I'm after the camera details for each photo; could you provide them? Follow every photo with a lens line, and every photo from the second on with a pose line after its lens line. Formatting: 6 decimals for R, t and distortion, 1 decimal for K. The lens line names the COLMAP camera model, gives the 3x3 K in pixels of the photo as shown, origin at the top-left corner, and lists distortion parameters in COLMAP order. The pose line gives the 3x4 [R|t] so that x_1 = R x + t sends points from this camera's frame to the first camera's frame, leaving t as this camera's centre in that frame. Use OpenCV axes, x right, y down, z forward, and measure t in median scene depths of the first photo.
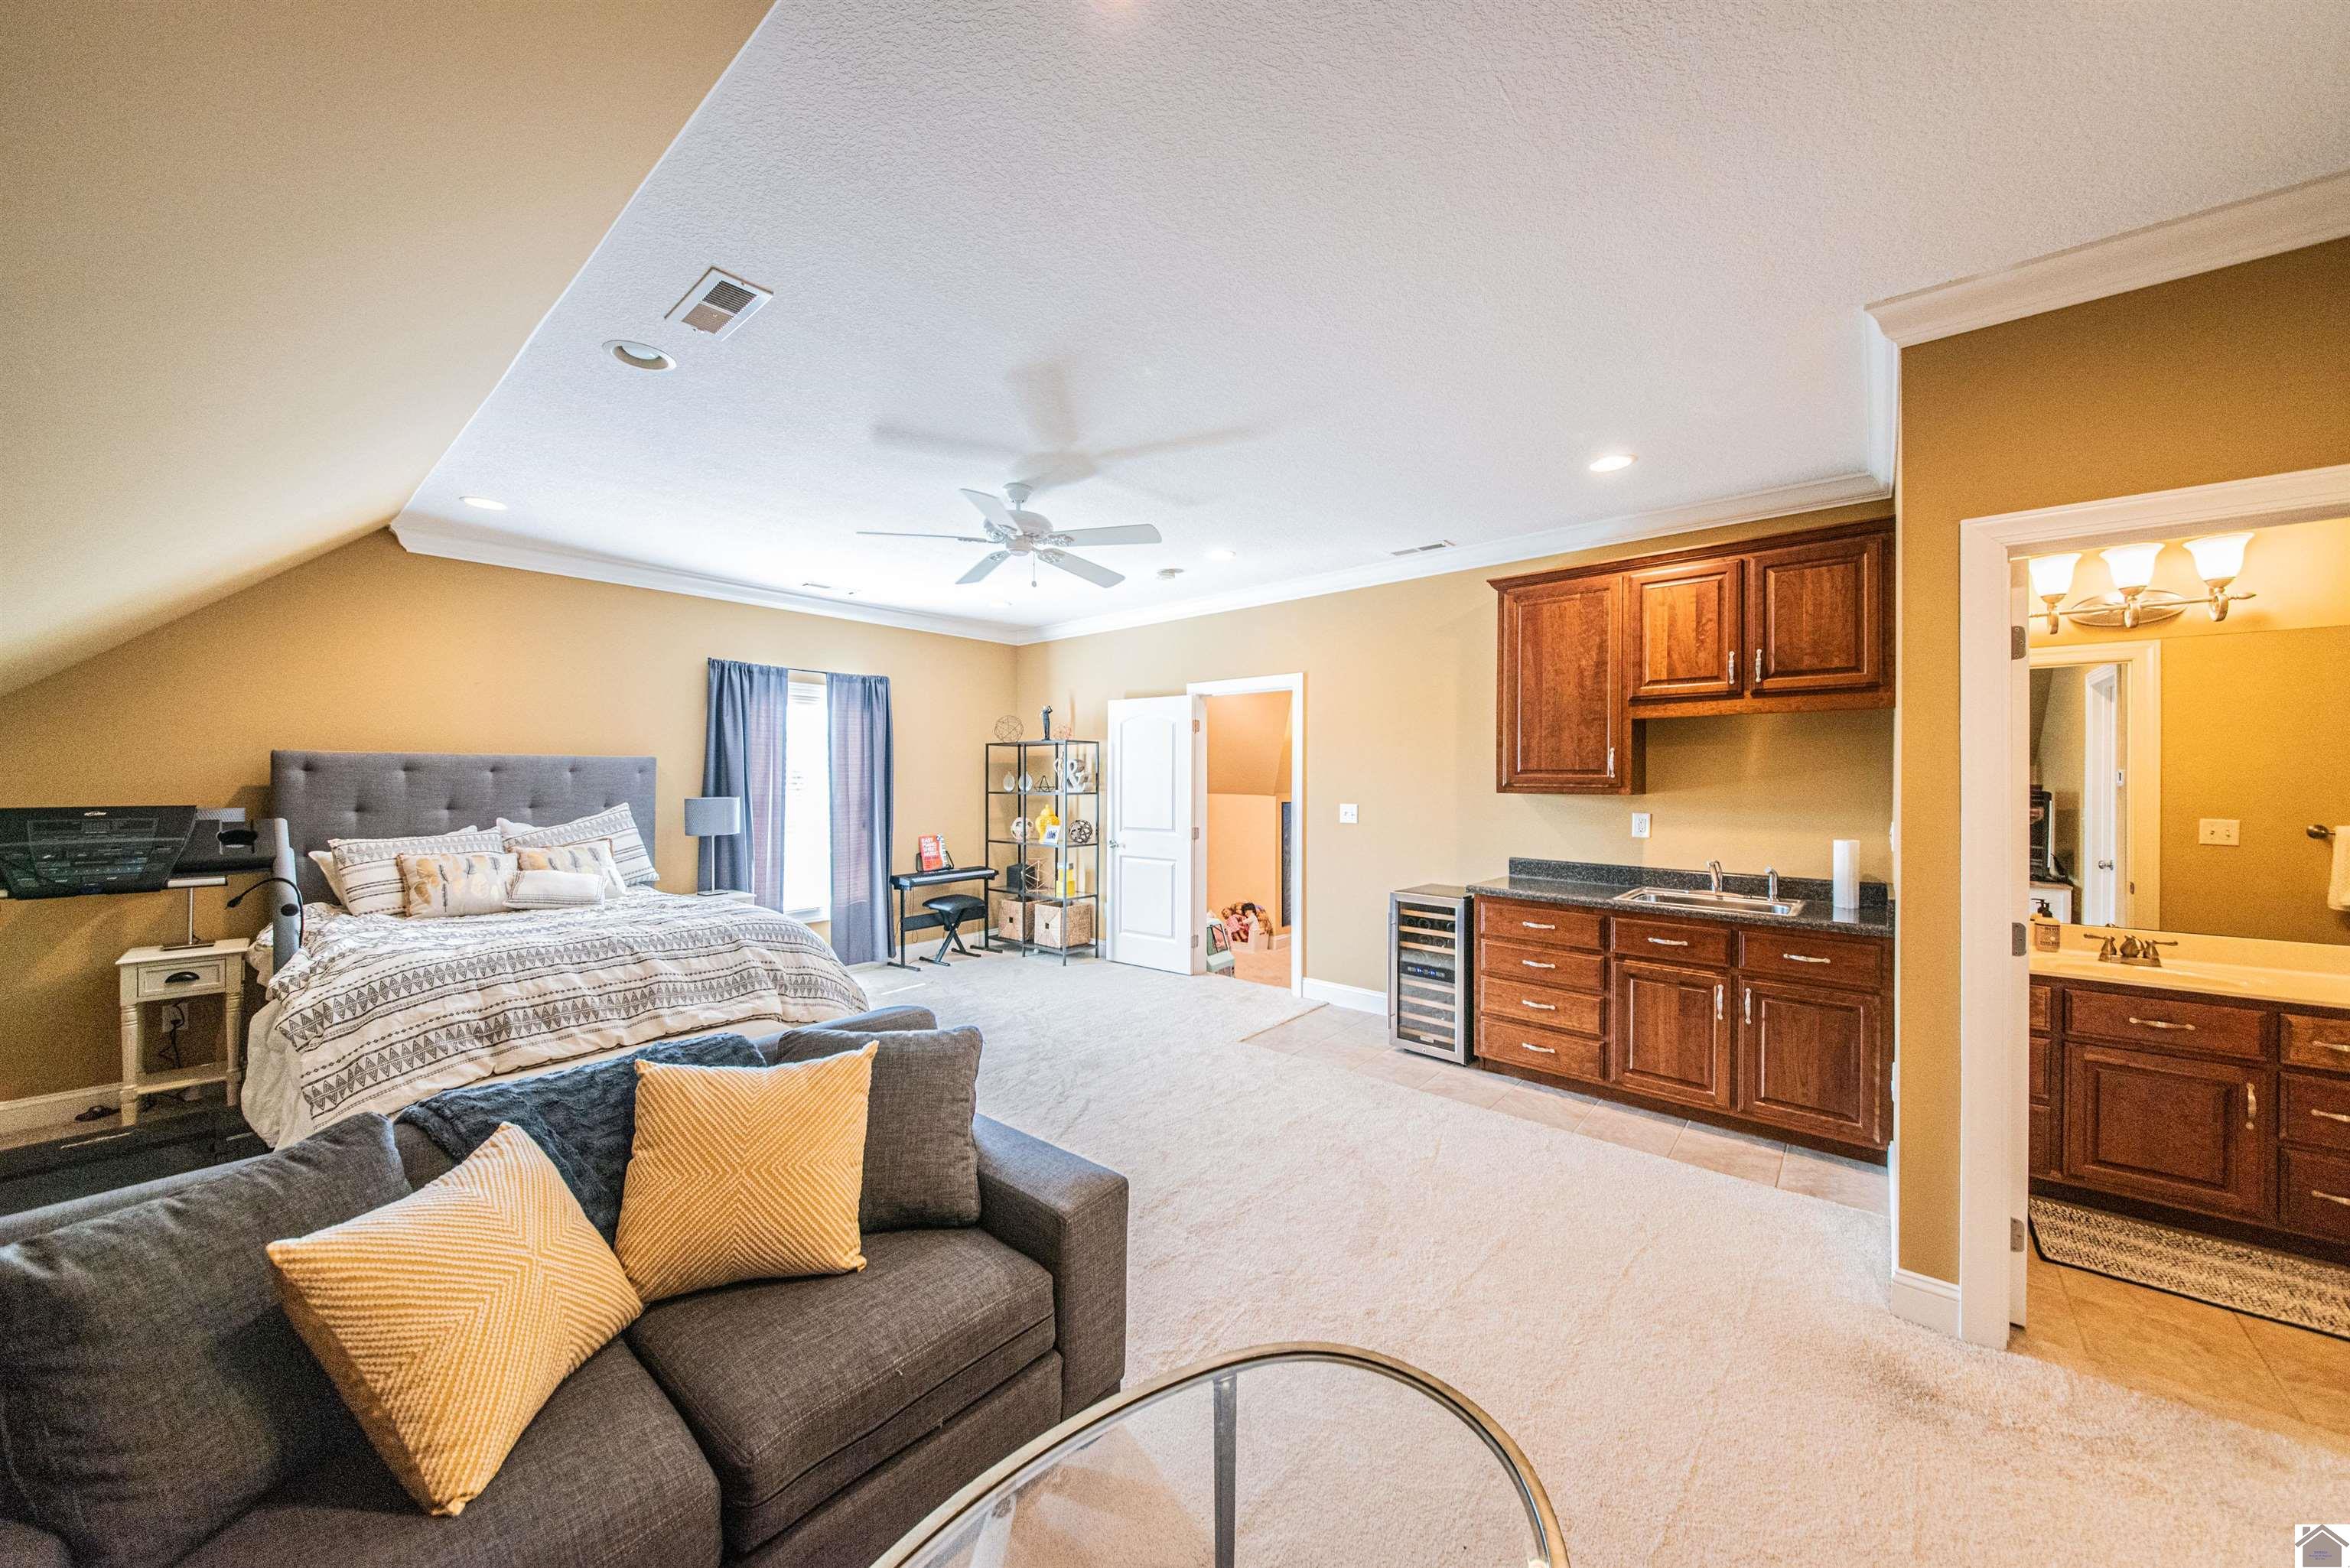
lens RADIAL K [[819.1, 0, 1161.6], [0, 819.1, 776.9], [0, 0, 1]] dist [-0.000467, -0.000209]
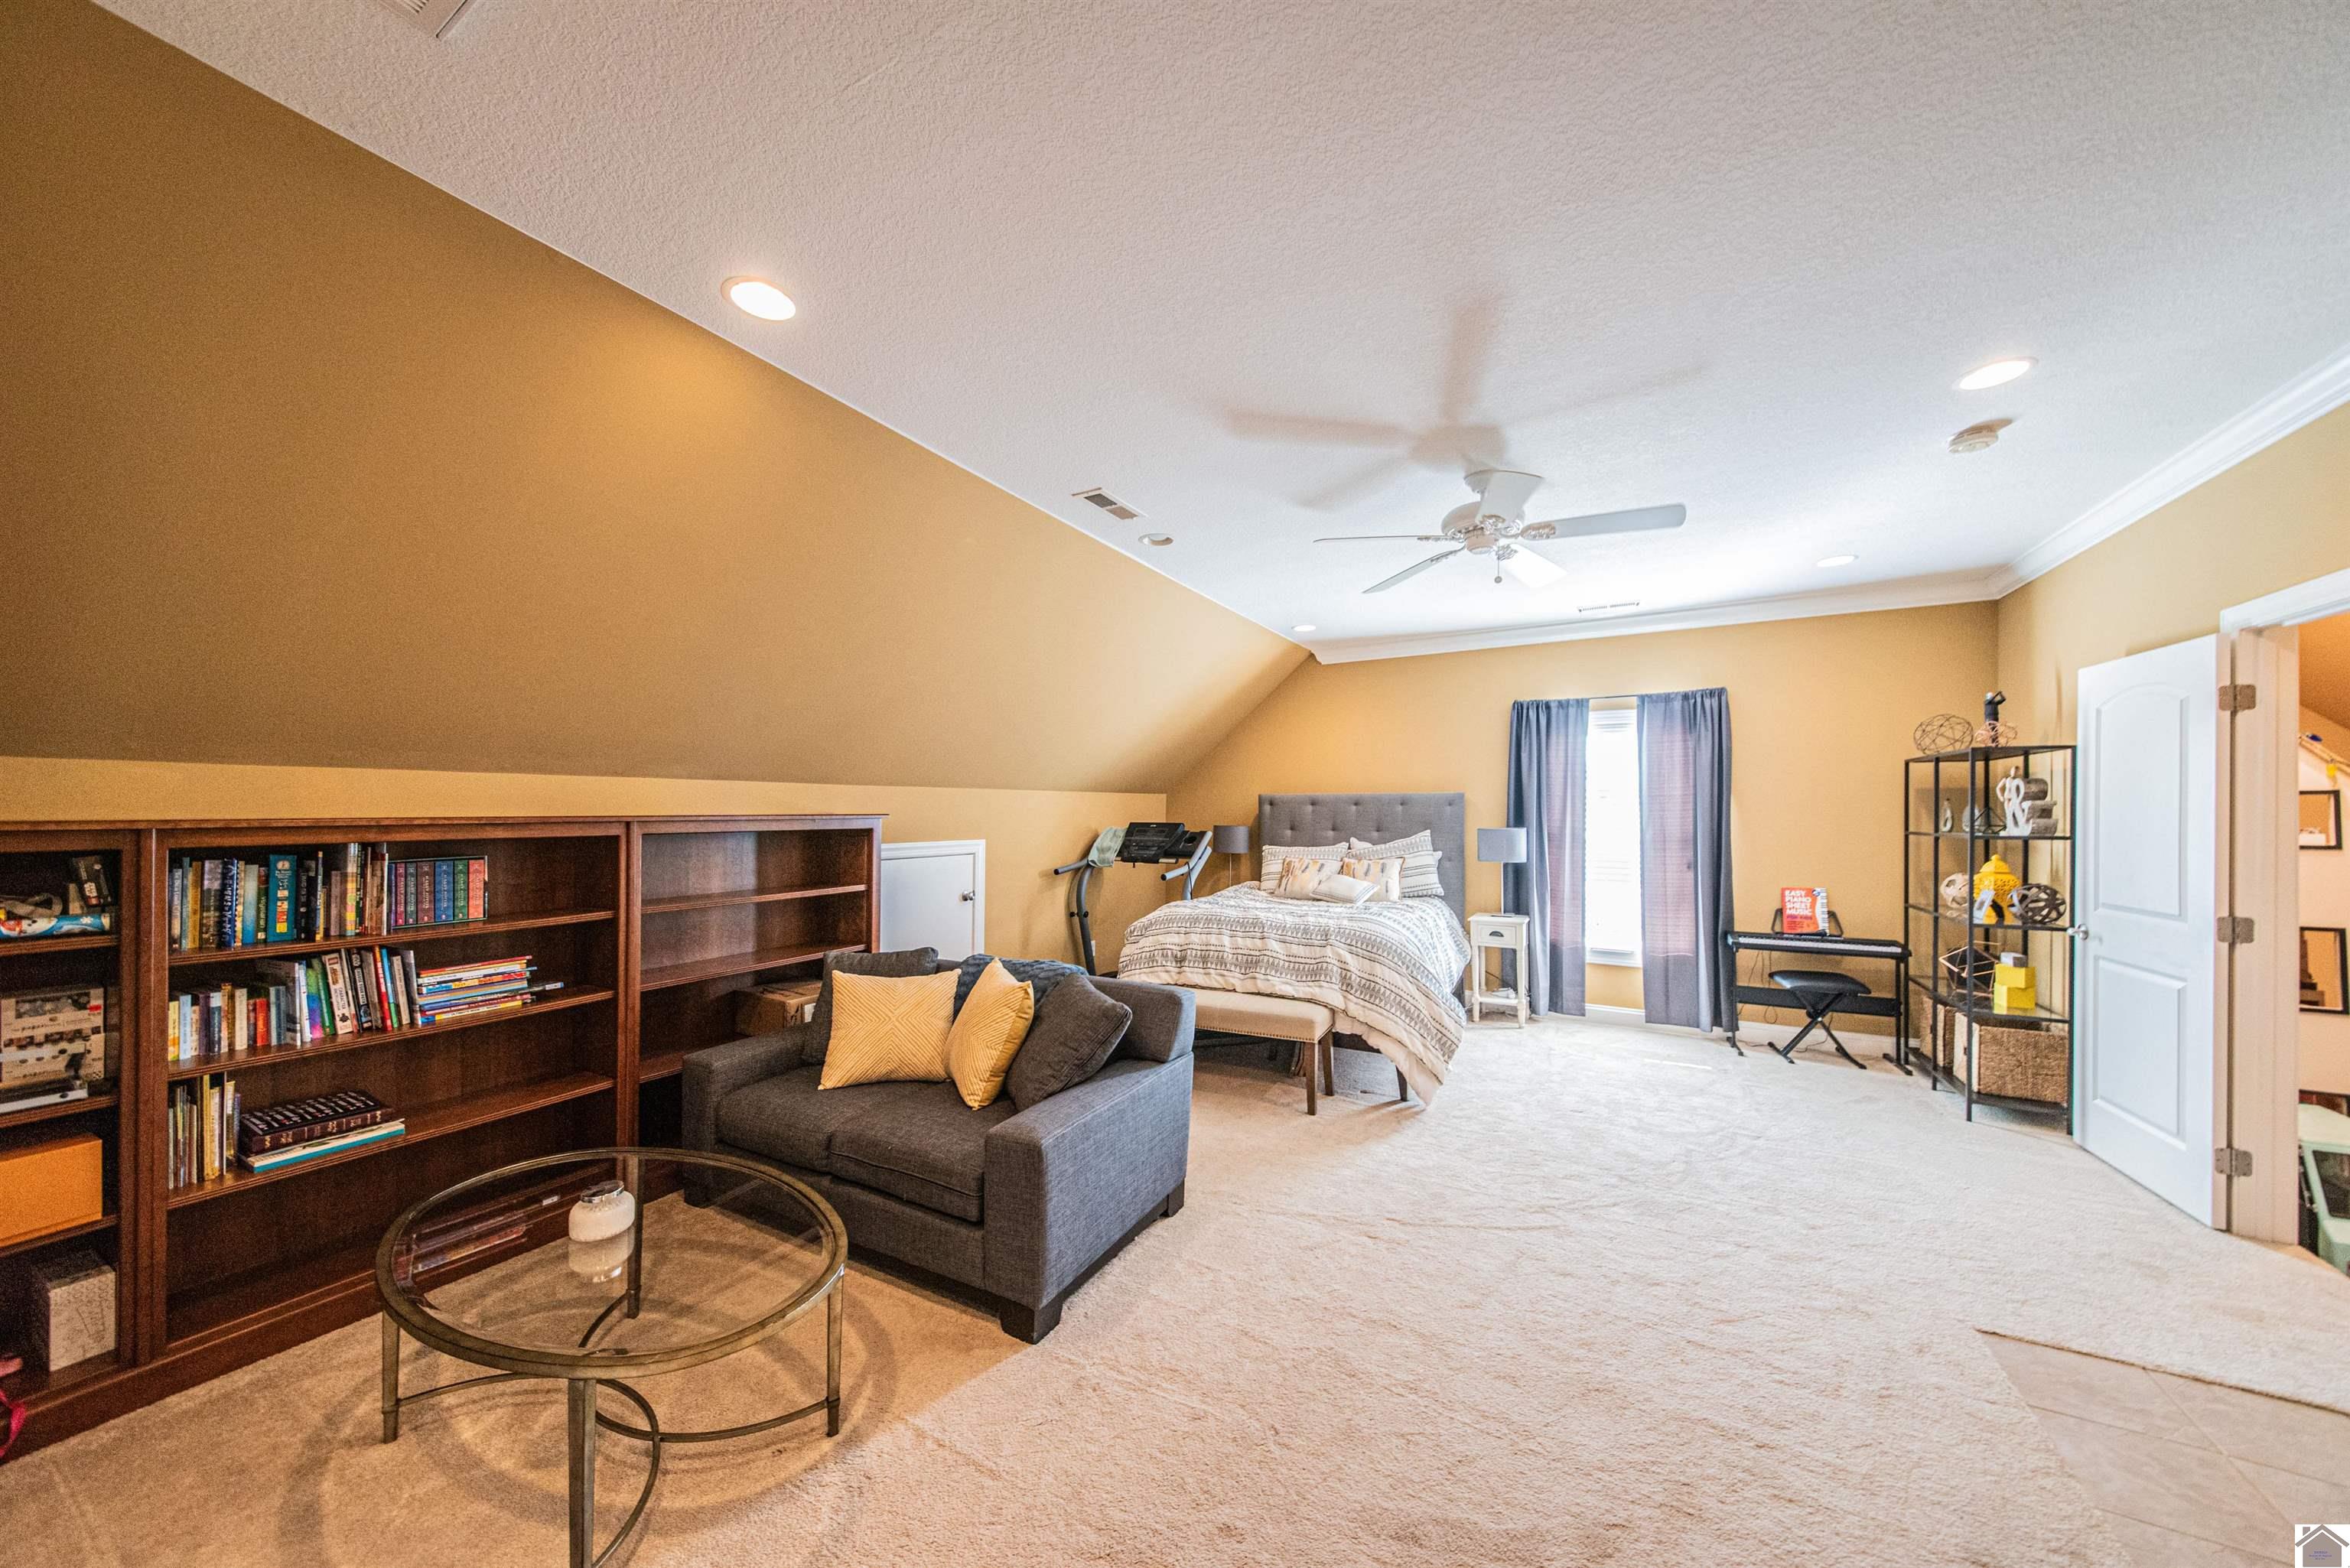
lens RADIAL K [[806.4, 0, 1175.0], [0, 806.4, 784.0], [0, 0, 1]] dist [0.012598, -0.000060]
pose [[0.185013, -0.035355, -0.982100, 0.555150], [-0.003623, 0.999321, -0.036658, 0.009891], [0.982729, 0.010341, 0.184760, 0.469404]]
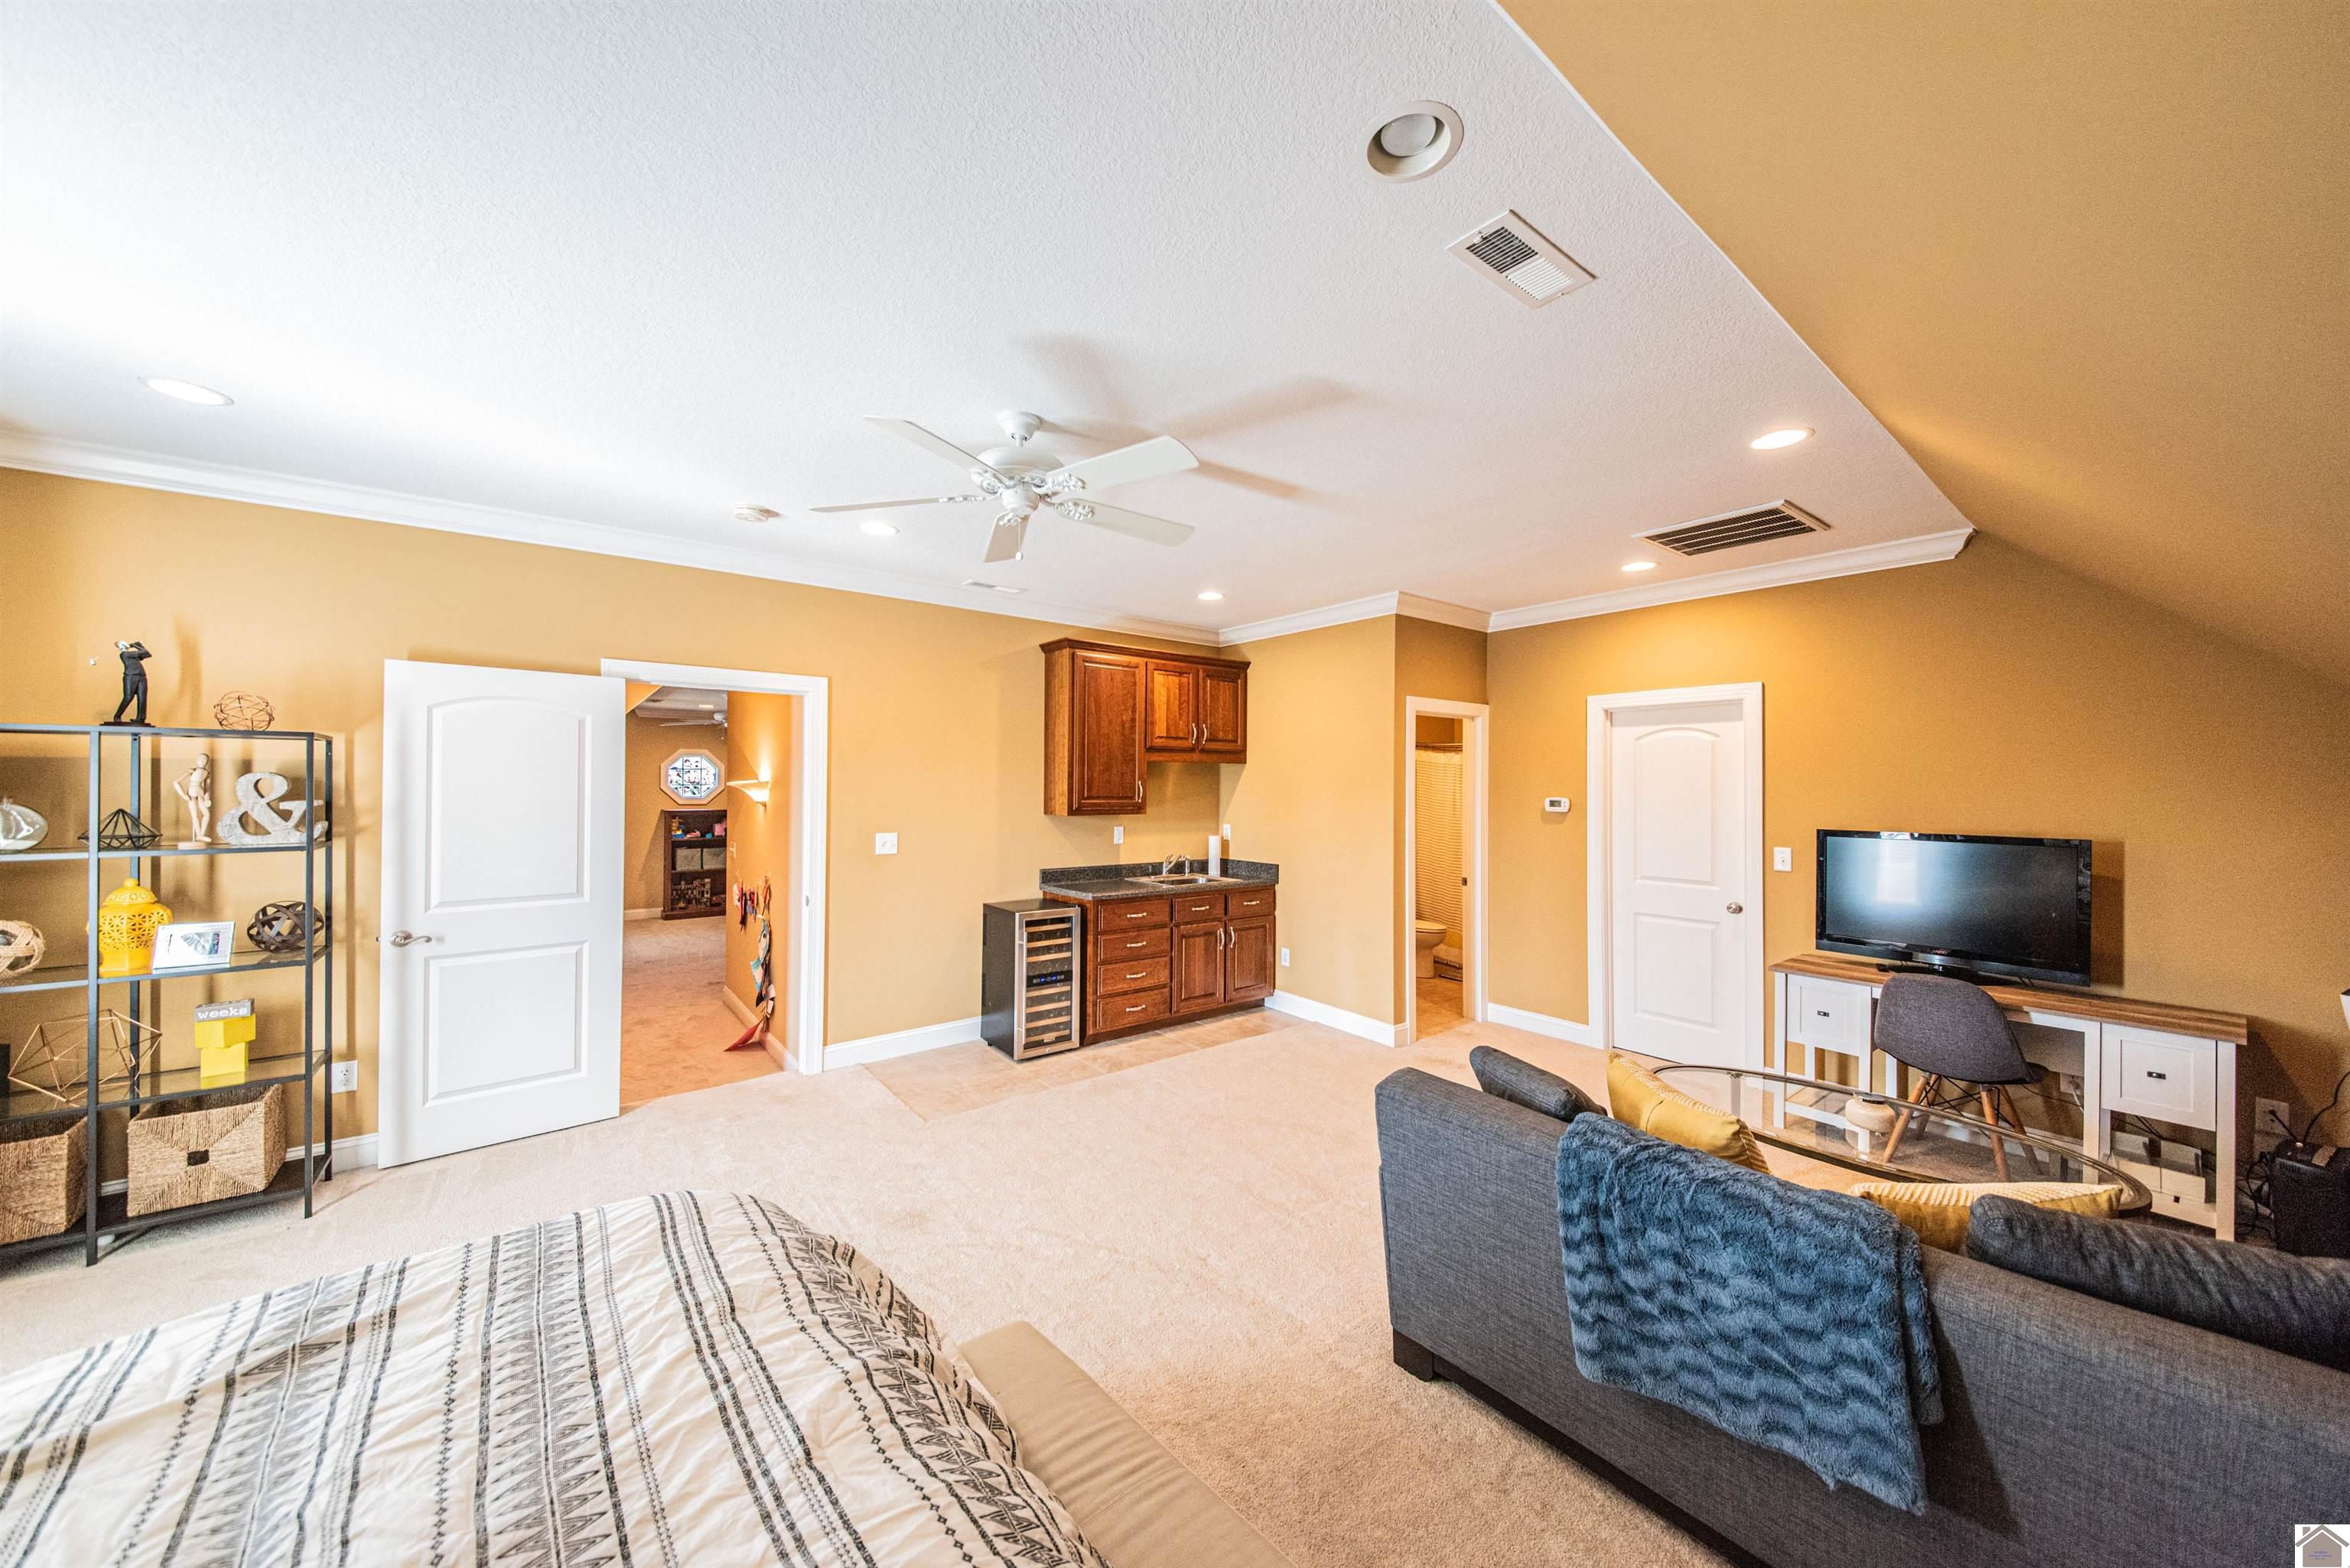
lens RADIAL K [[819.1, 0, 1161.6], [0, 819.1, 776.9], [0, 0, 1]] dist [-0.000467, -0.000209]
pose [[0.147953, 0.010821, 0.988935, -0.755754], [-0.004092, 0.999938, -0.010329, -0.025288], [-0.988986, -0.002518, 0.147988, 0.684931]]
